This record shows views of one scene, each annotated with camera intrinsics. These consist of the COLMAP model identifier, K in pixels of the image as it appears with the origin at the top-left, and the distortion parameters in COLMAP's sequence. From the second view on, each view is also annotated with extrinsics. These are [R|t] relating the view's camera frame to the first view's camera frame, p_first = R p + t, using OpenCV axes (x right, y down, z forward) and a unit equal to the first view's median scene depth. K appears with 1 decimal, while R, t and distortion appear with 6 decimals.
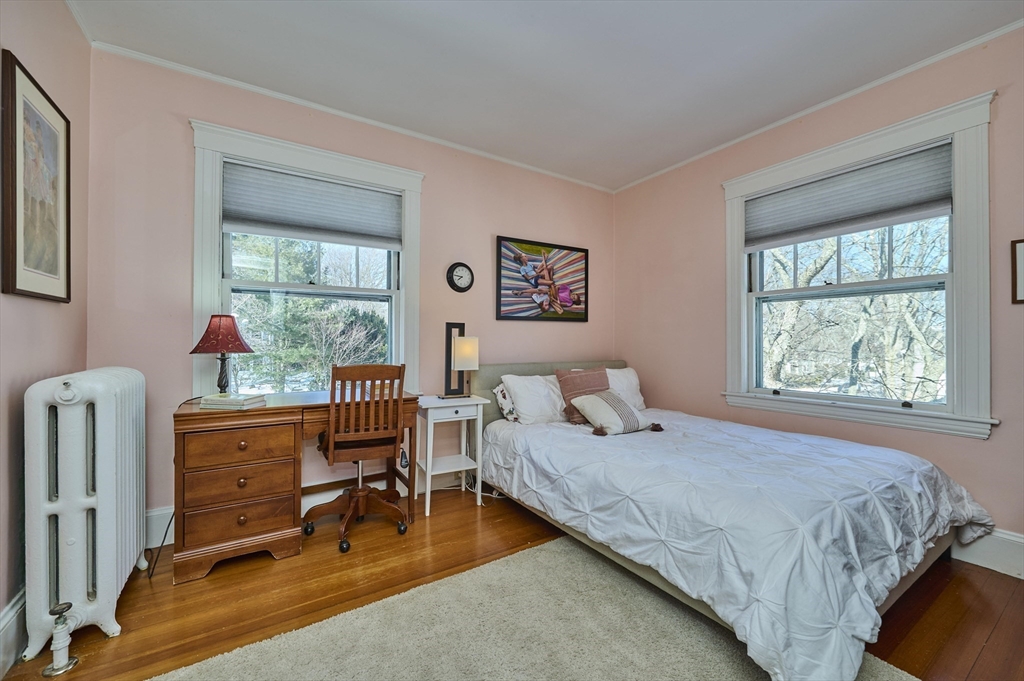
lens RADIAL K [[404.7, 0, 509.5], [0, 404.7, 344.1], [0, 0, 1]] dist [-0.006588, -0.000336]
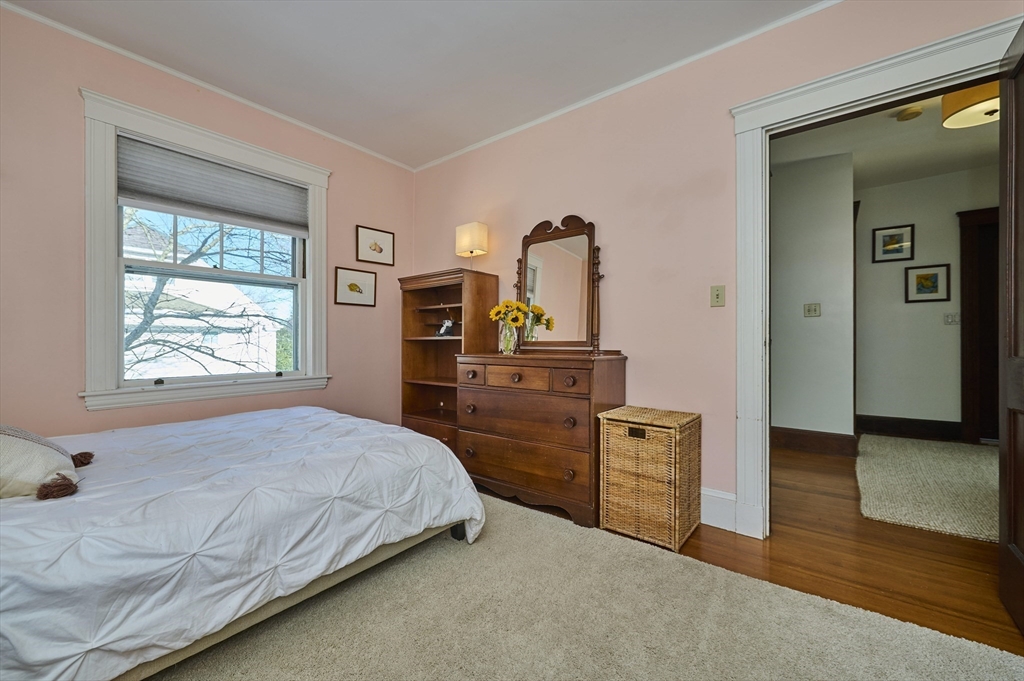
lens RADIAL K [[404.7, 0, 511.1], [0, 404.7, 338.4], [0, 0, 1]] dist [-0.006588, -0.000336]
pose [[-0.324648, -0.004023, 0.945826, -0.477810], [-0.002460, 0.999991, 0.003409, 0.029166], [-0.945832, -0.001220, -0.324655, 0.709001]]
